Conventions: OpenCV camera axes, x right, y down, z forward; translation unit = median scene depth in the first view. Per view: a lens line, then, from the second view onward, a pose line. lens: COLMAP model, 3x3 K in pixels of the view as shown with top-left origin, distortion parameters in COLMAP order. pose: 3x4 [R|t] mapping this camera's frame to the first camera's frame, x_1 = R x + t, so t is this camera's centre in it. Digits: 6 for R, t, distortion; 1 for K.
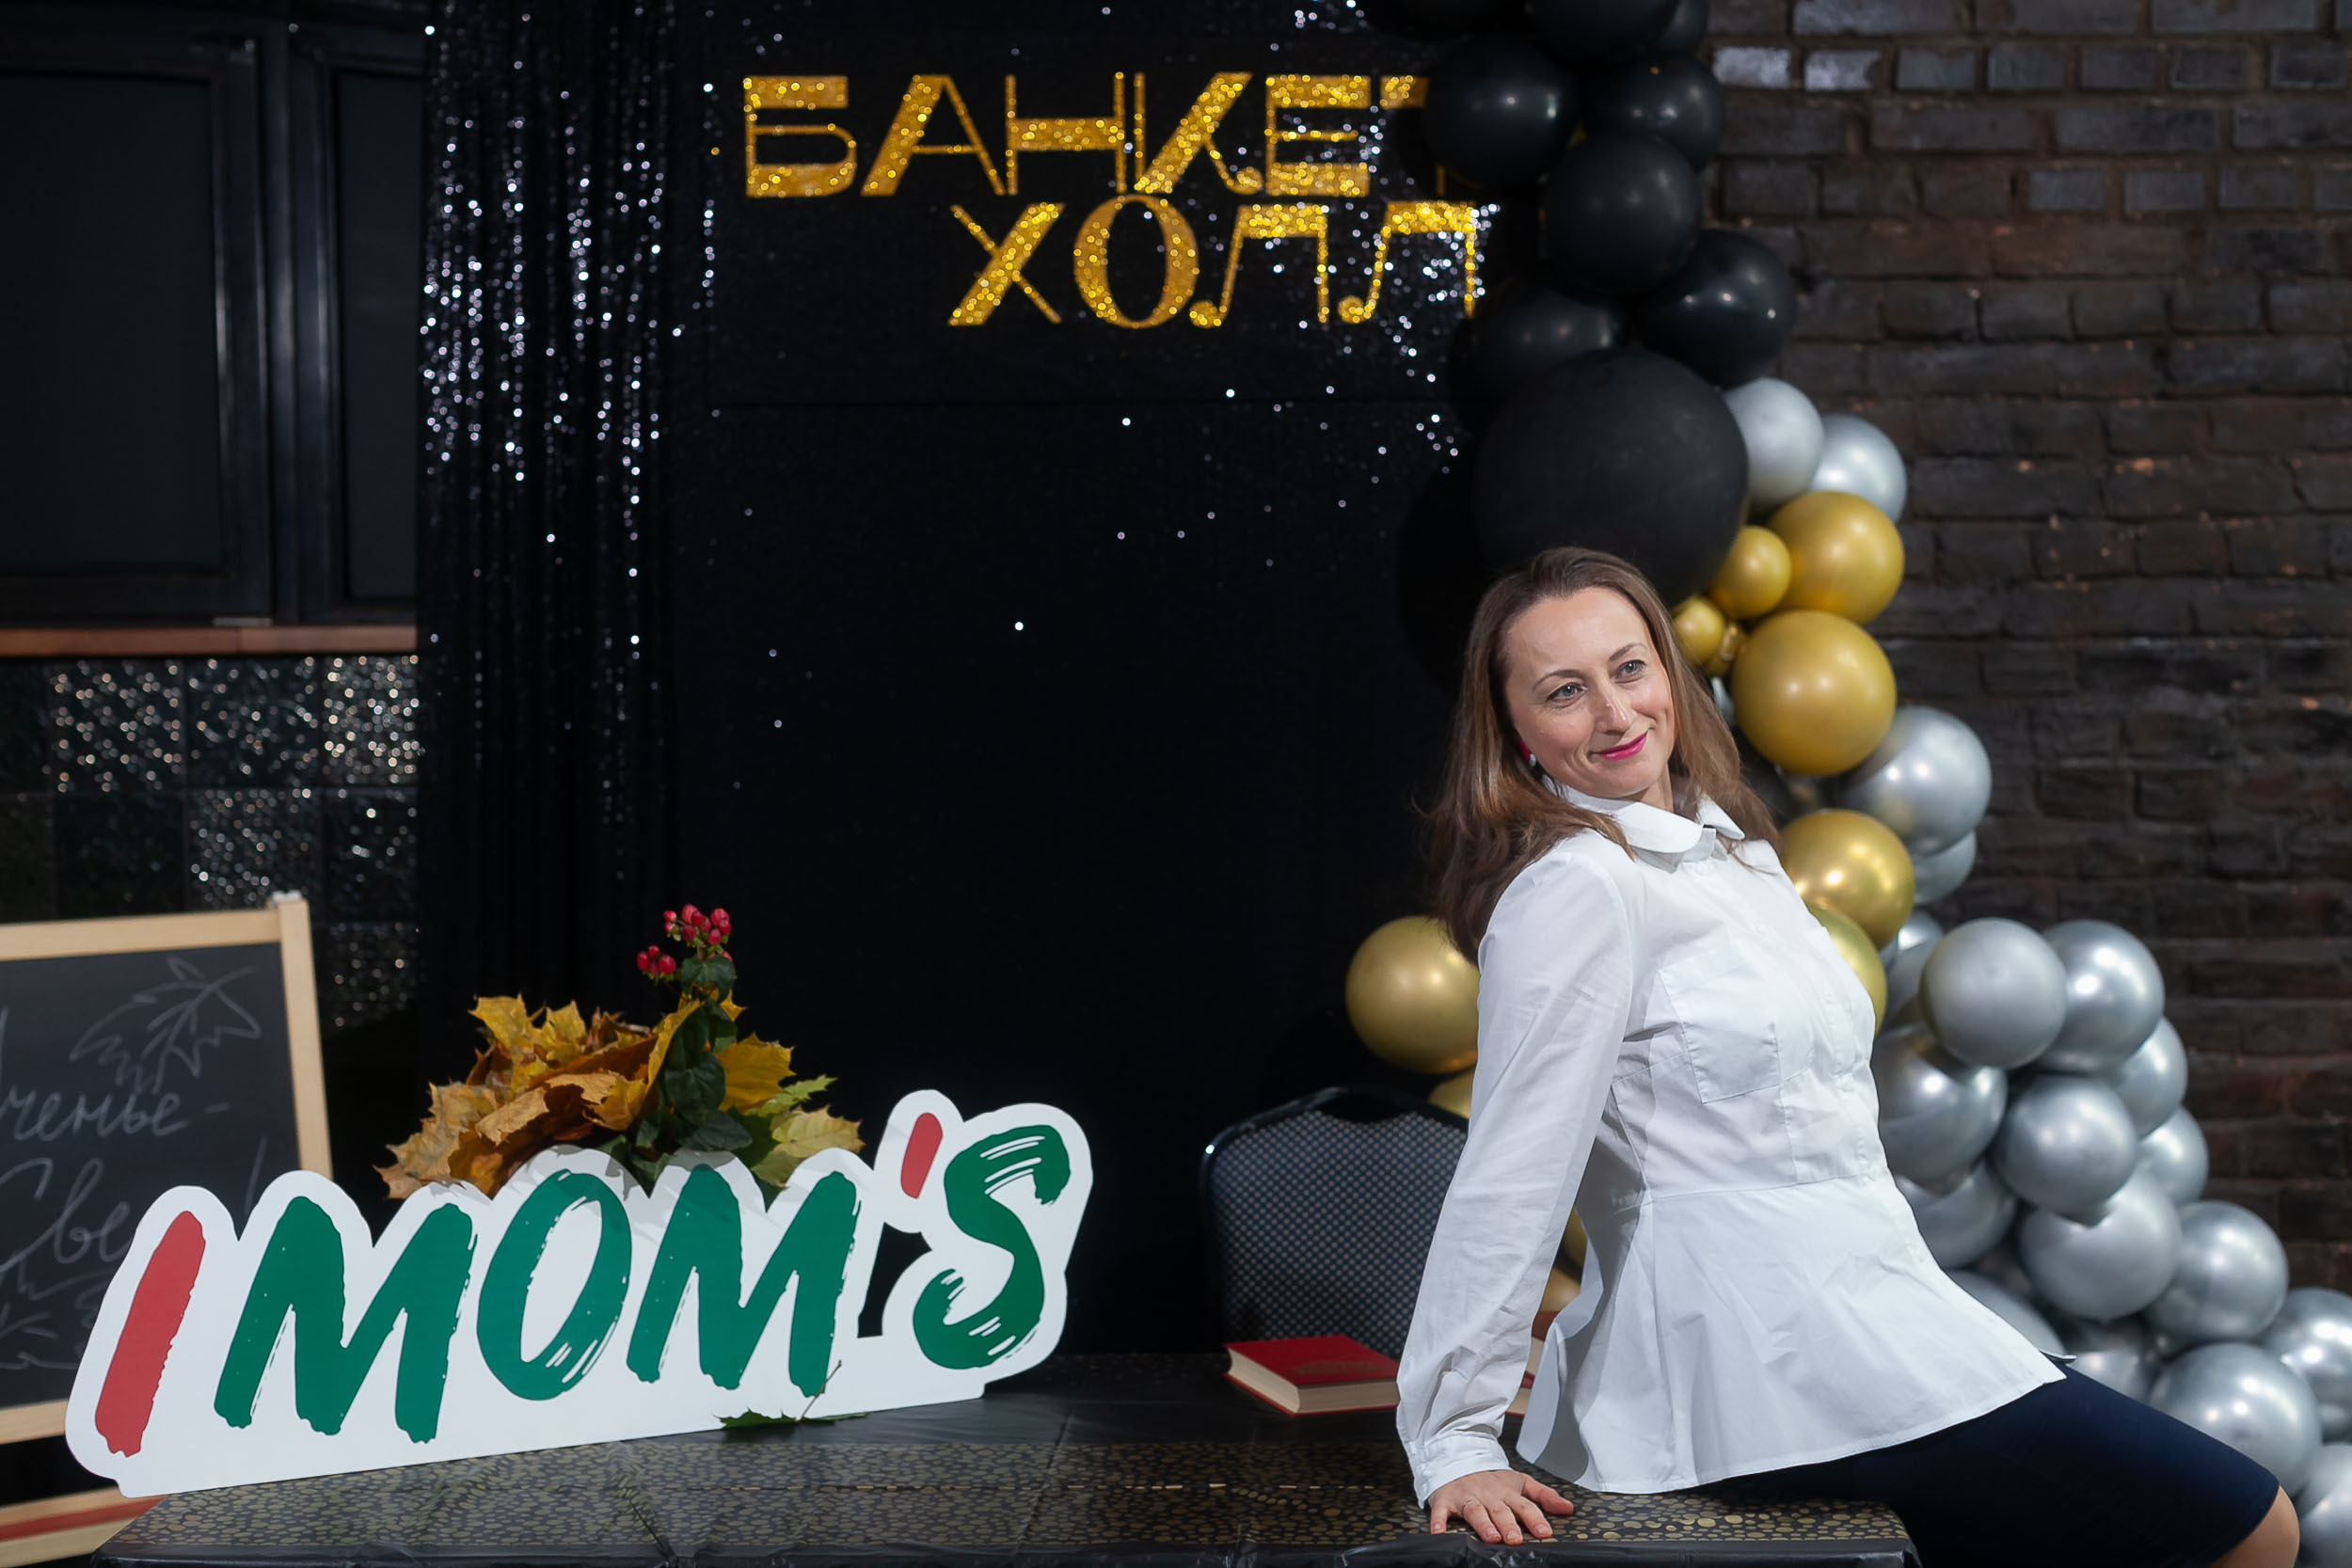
lens RADIAL K [[3386.1, 0, 1178.1], [0, 3386.1, 784.0], [0, 0, 1]] dist [0.032189, -0.061981]
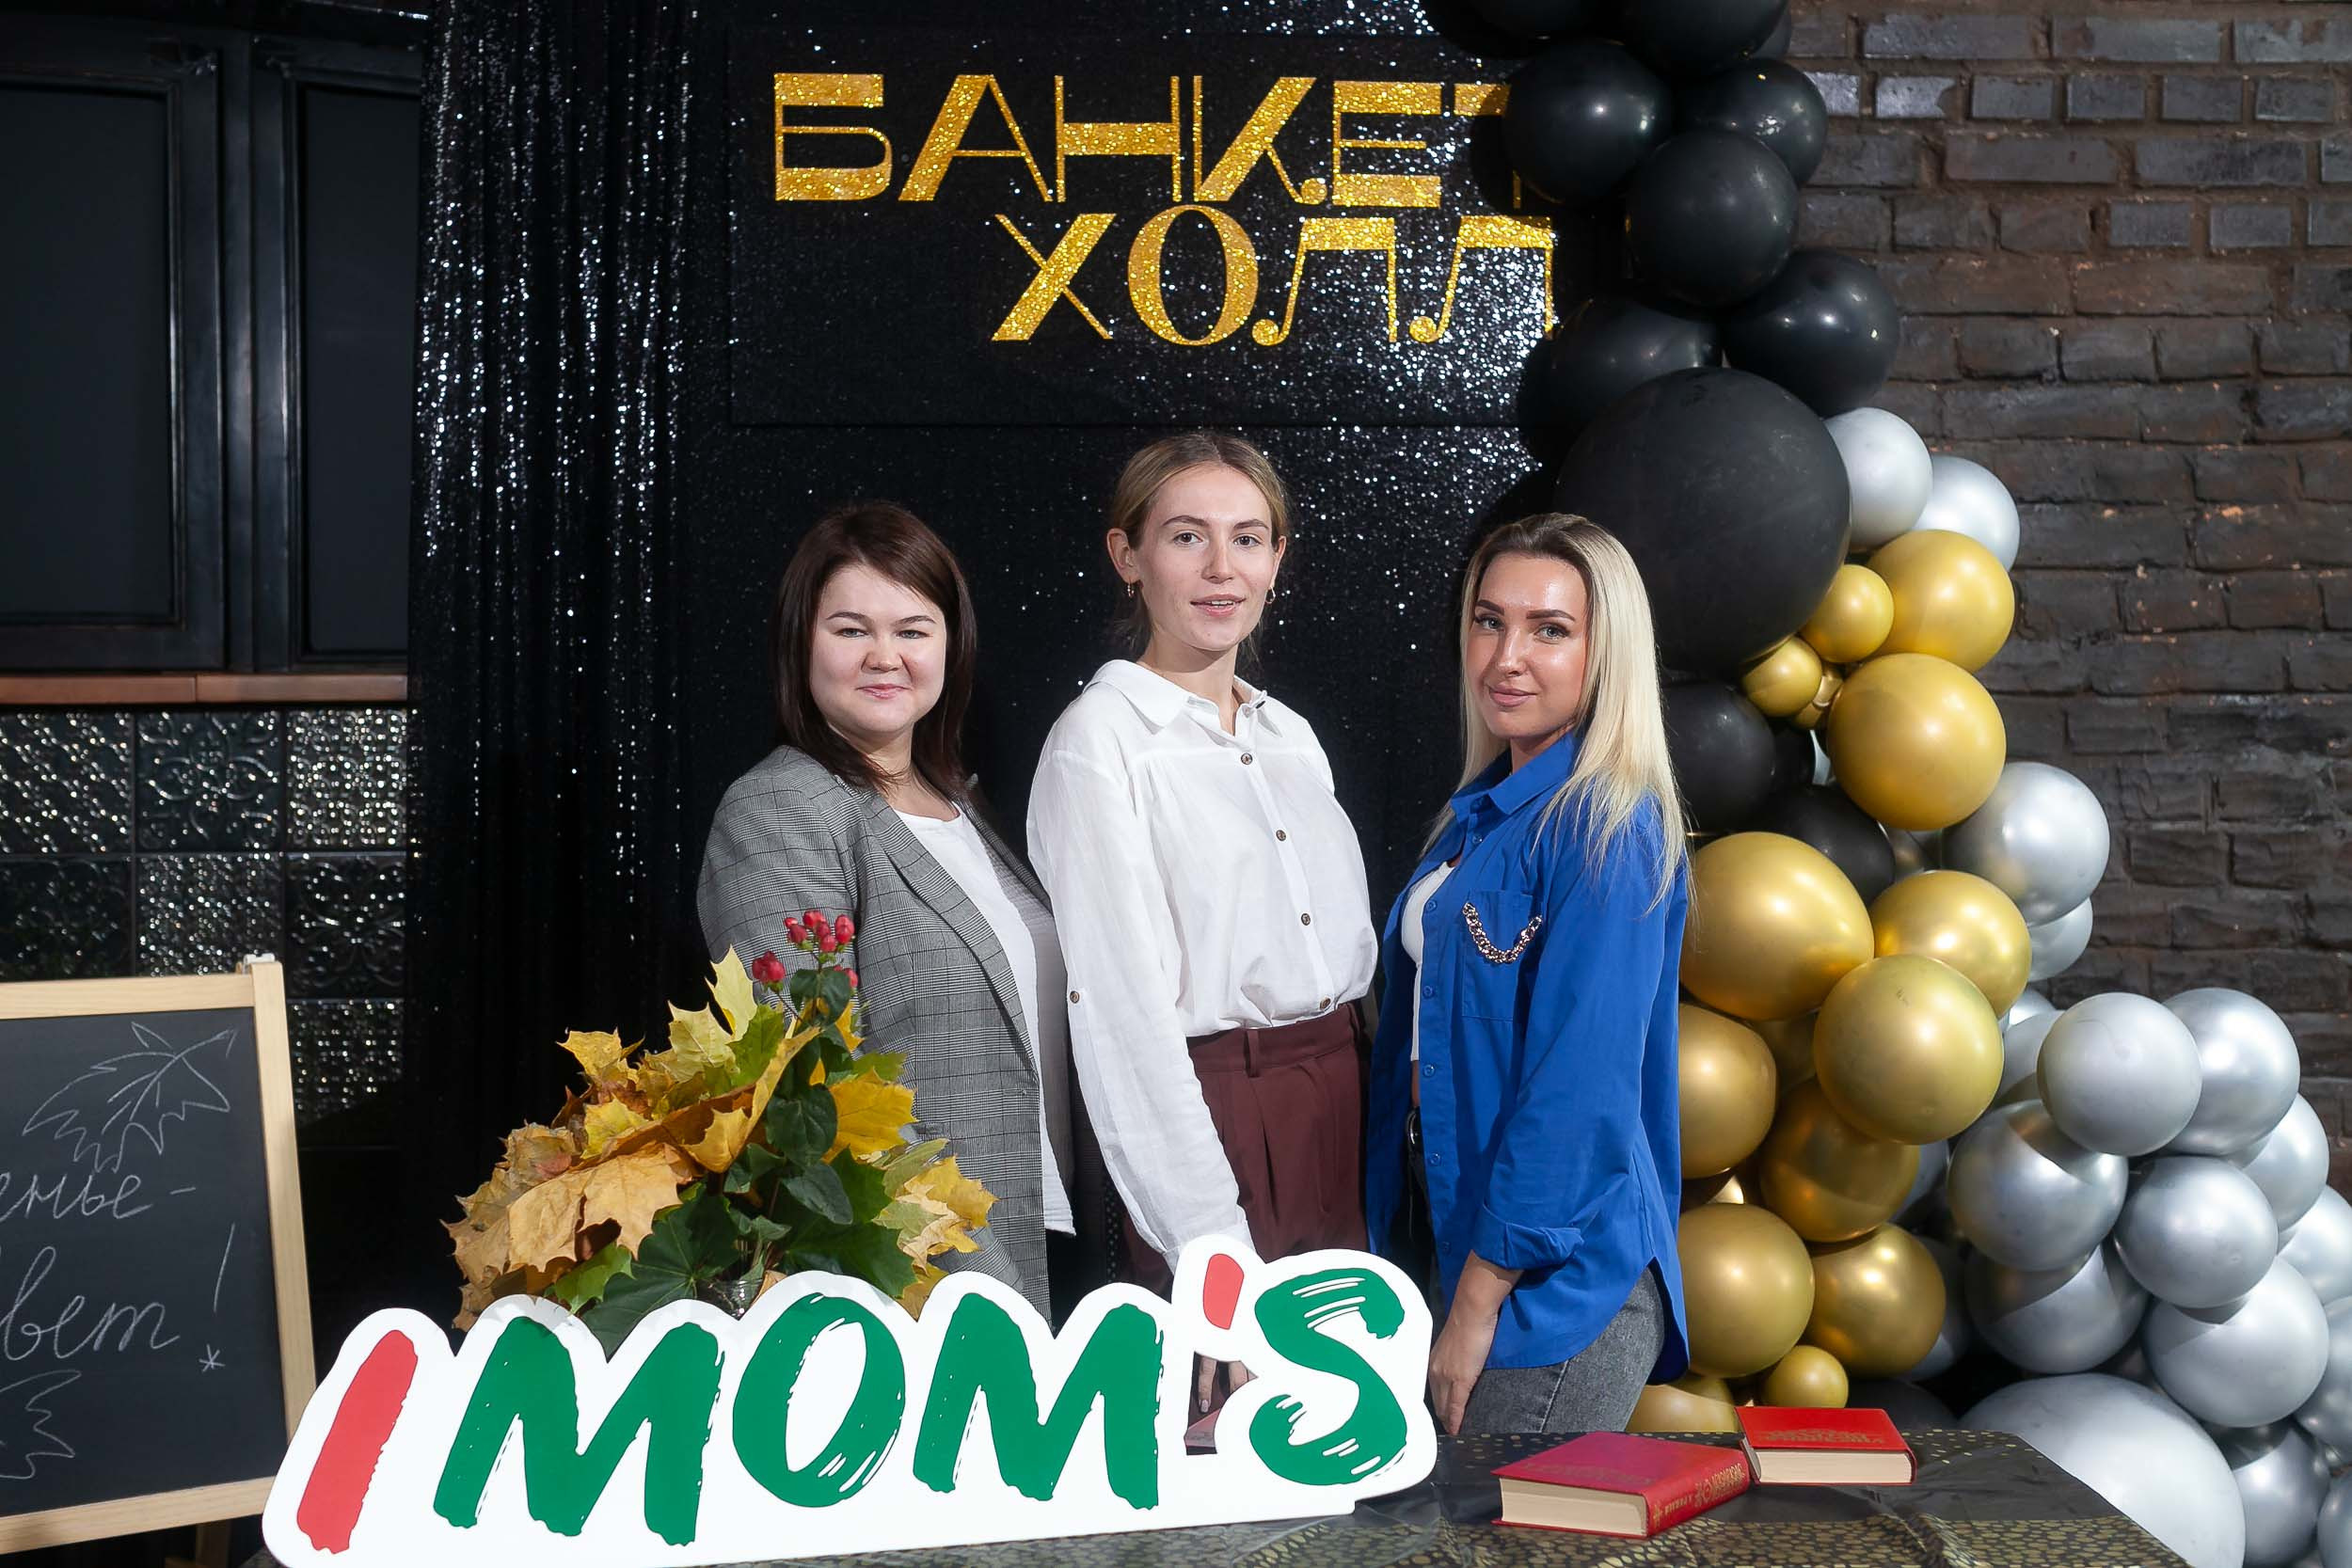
lens RADIAL K [[3384.6, 0, 1179.7], [0, 3384.6, 783.8], [0, 0, 1]] dist [0.030555, -0.053522]
pose [[0.998653, 0.002544, 0.051817, -0.058759], [0.000057, 0.998743, -0.050118, 0.029399], [-0.051879, 0.050054, 0.997398, 0.072383]]
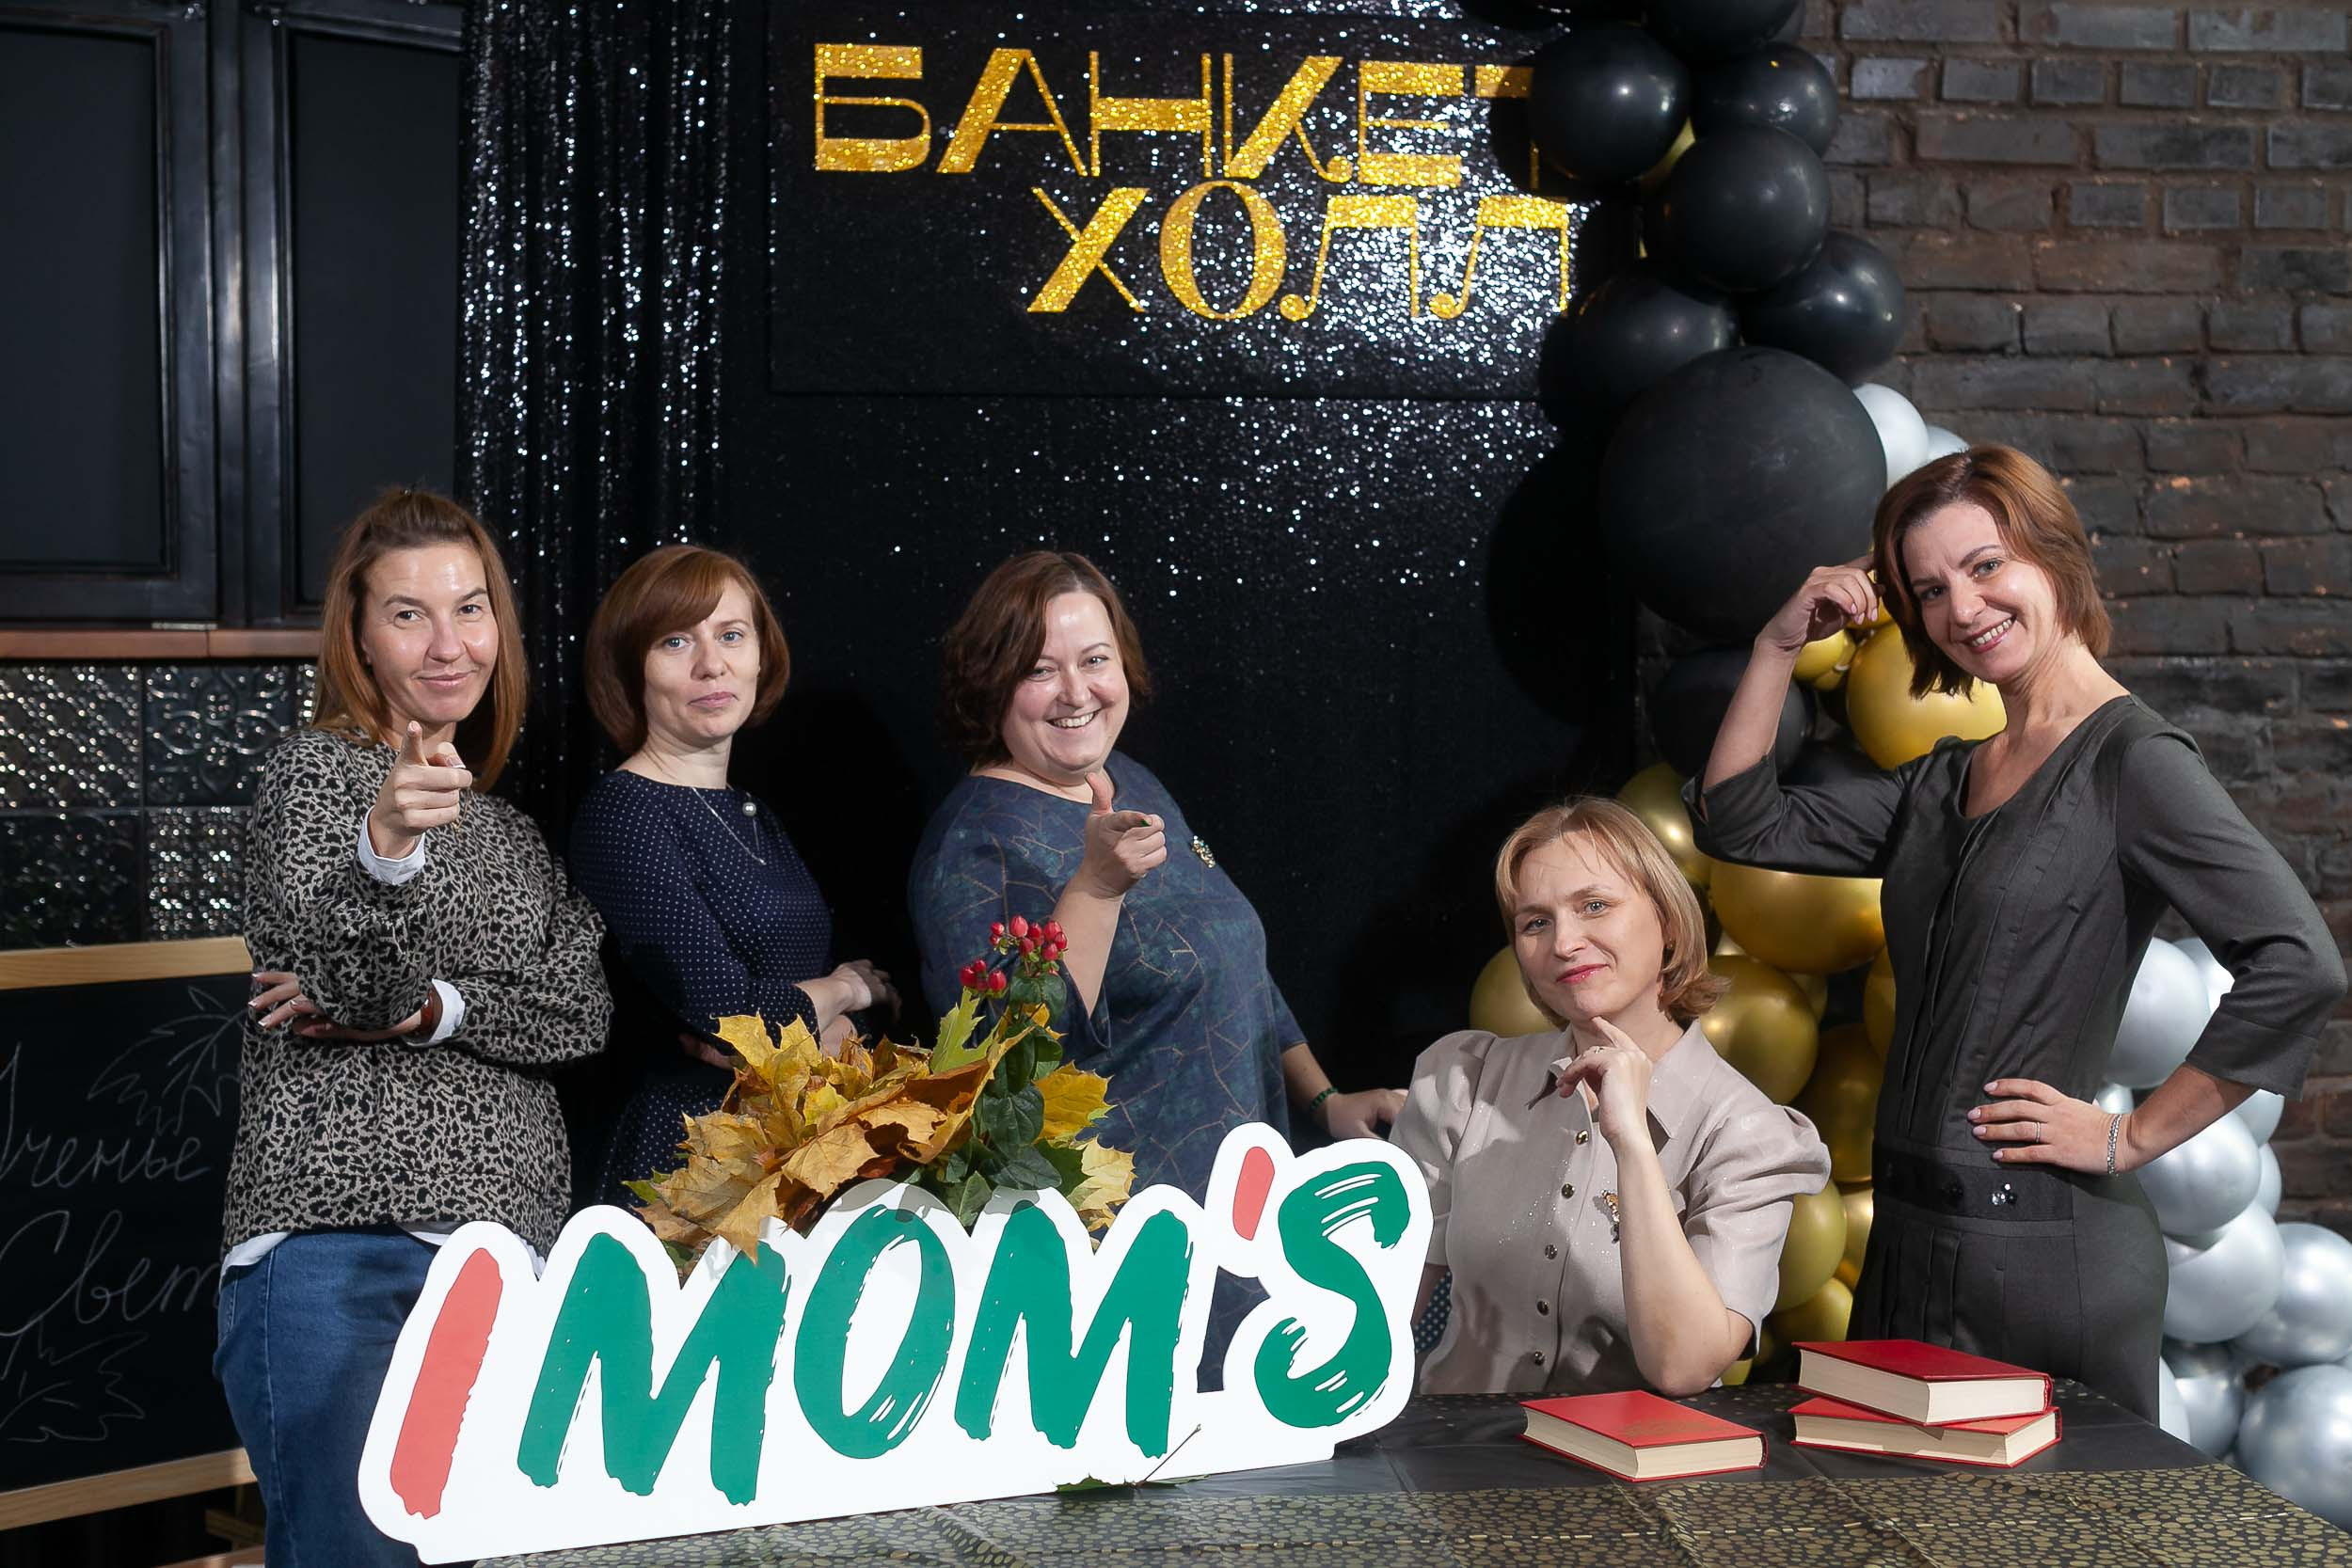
lens RADIAL K [[3384.6, 0, 1179.7], [0, 3384.6, 783.8], [0, 0, 1]] dist [0.030555, -0.053522]
pose [[0.990919, 0.002557, 0.134433, -0.139879], [-0.000478, 0.999880, -0.015492, 0.009689], [-0.134457, 0.015287, 0.990802, 0.055871]]
